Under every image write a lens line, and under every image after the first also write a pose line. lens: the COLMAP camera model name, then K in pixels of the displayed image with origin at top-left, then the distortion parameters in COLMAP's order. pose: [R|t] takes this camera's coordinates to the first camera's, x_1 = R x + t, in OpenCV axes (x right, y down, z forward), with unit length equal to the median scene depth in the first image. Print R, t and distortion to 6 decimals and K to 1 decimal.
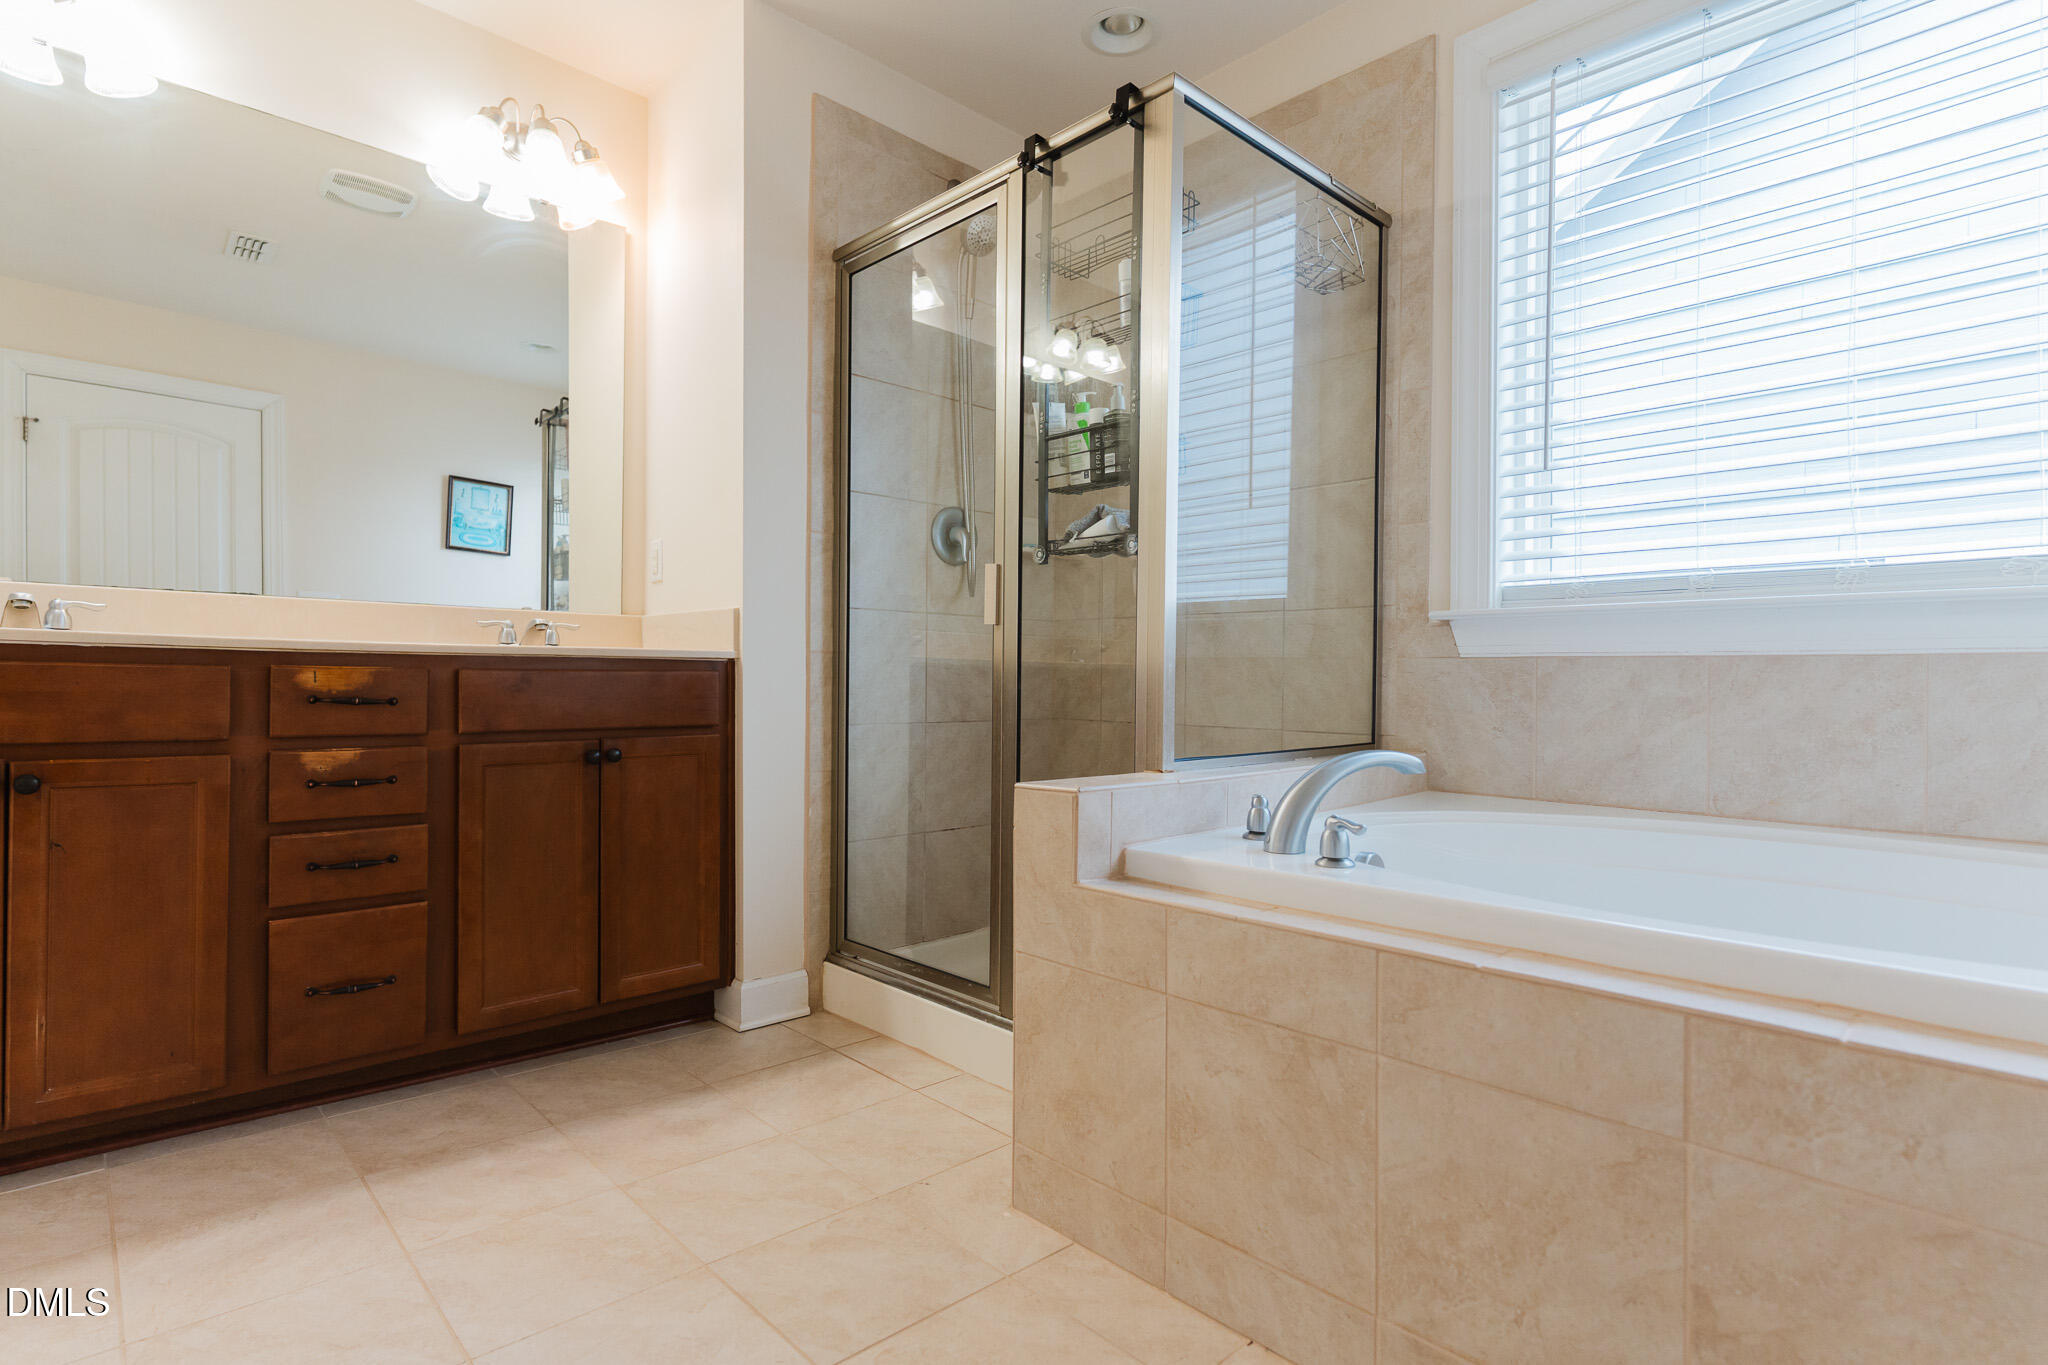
lens RADIAL K [[967.2, 0, 1053.6], [0, 967.2, 675.3], [0, 0, 1]] dist [0.001358, 0.000414]
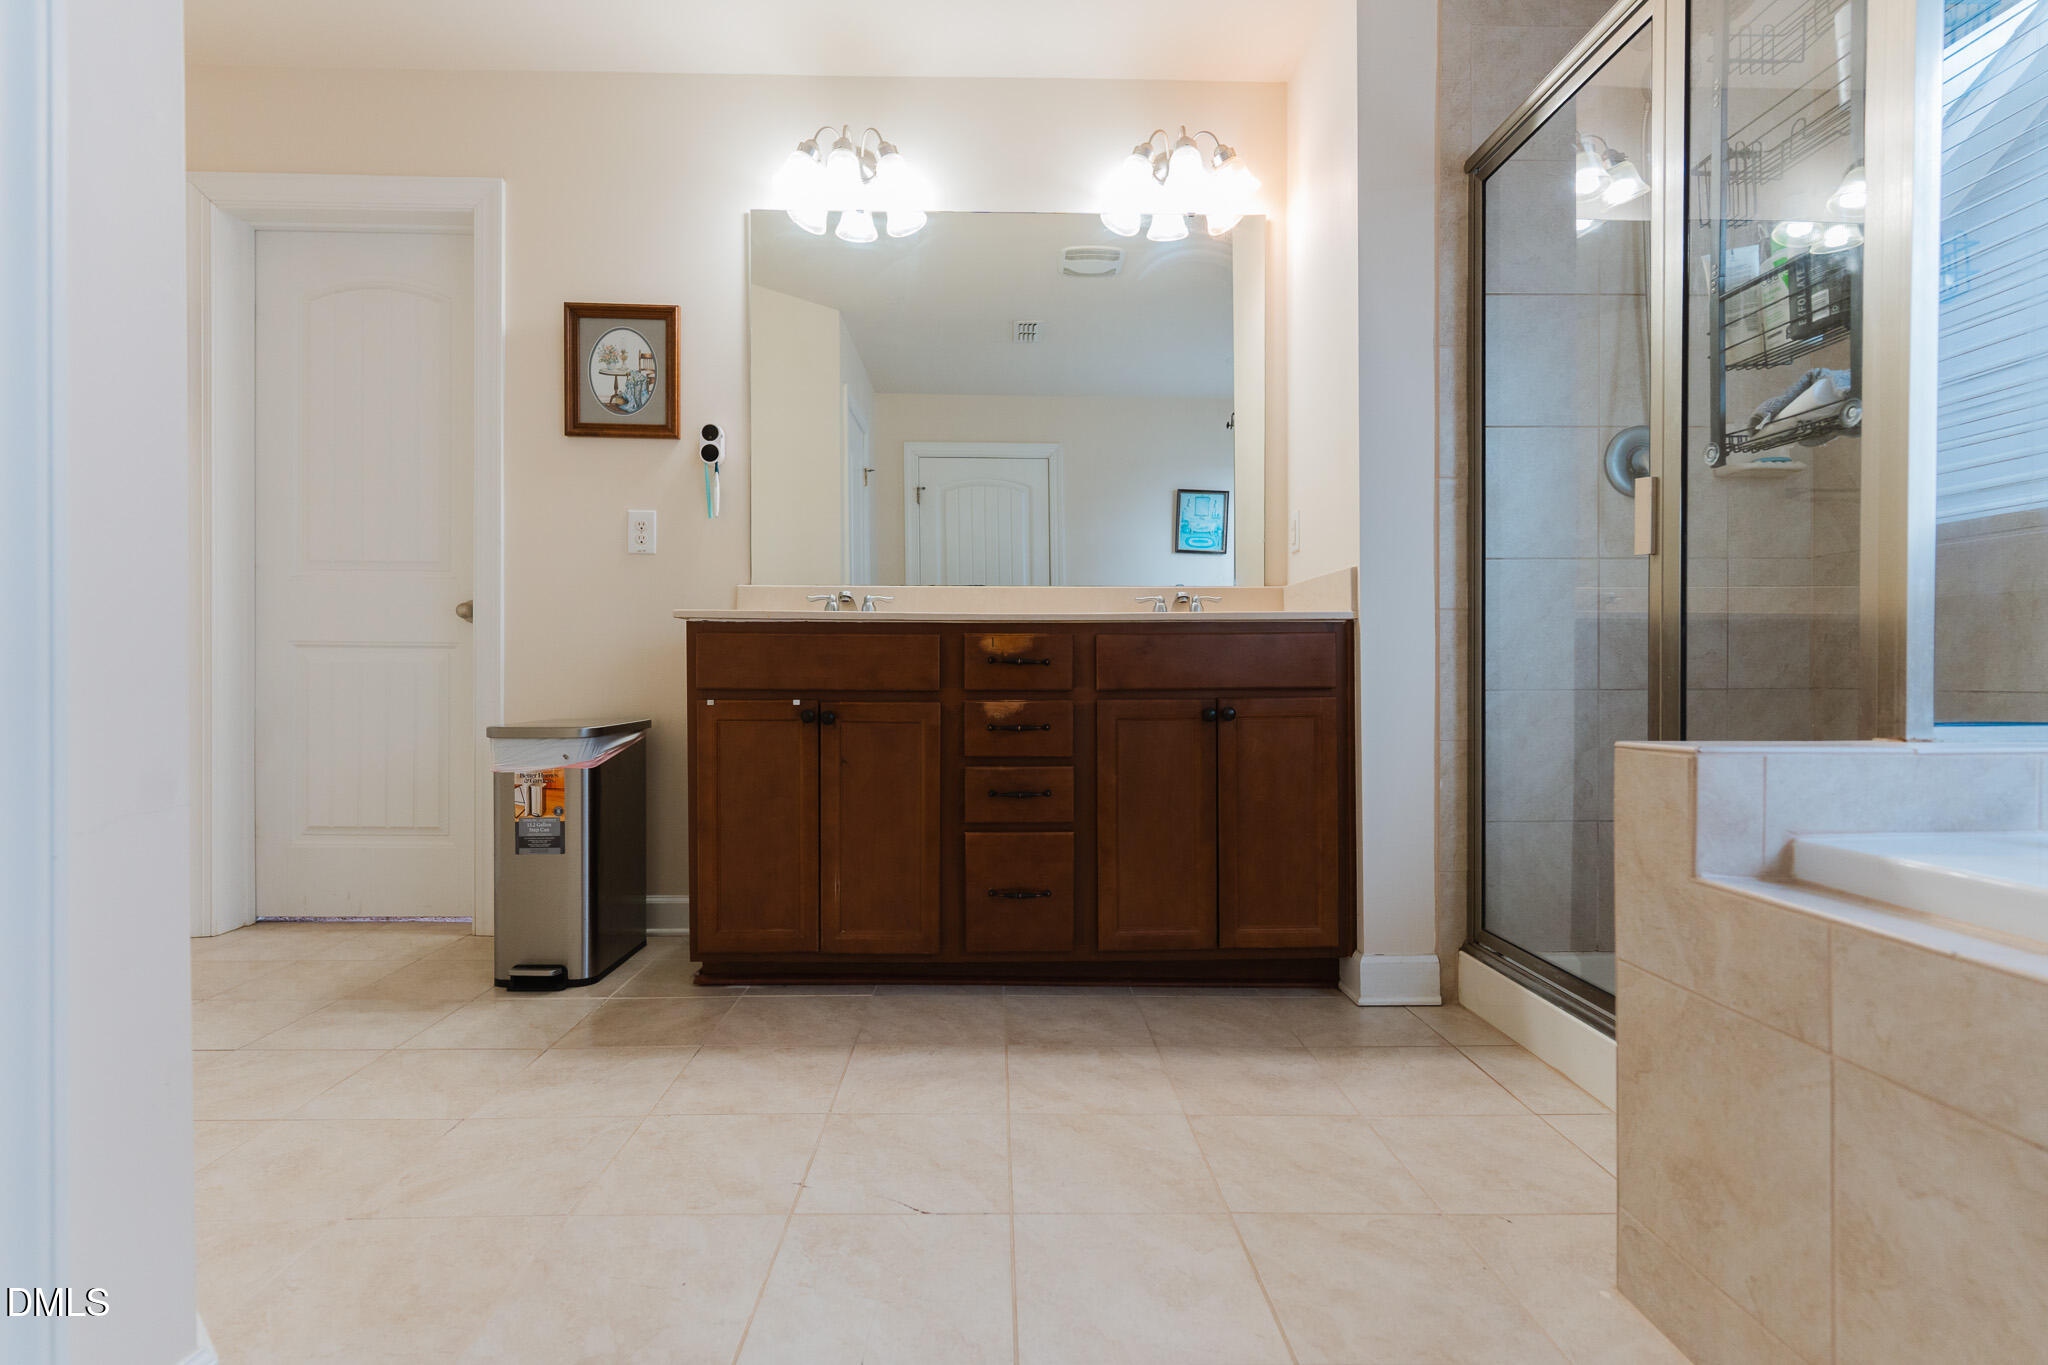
lens RADIAL K [[967.2, 0, 1053.6], [0, 967.2, 675.3], [0, 0, 1]] dist [0.001358, 0.000414]
pose [[0.747638, -0.015074, -0.663935, 0.098736], [0.022235, 0.999750, 0.002339, 0.033913], [0.663734, -0.016511, 0.747787, 0.092167]]
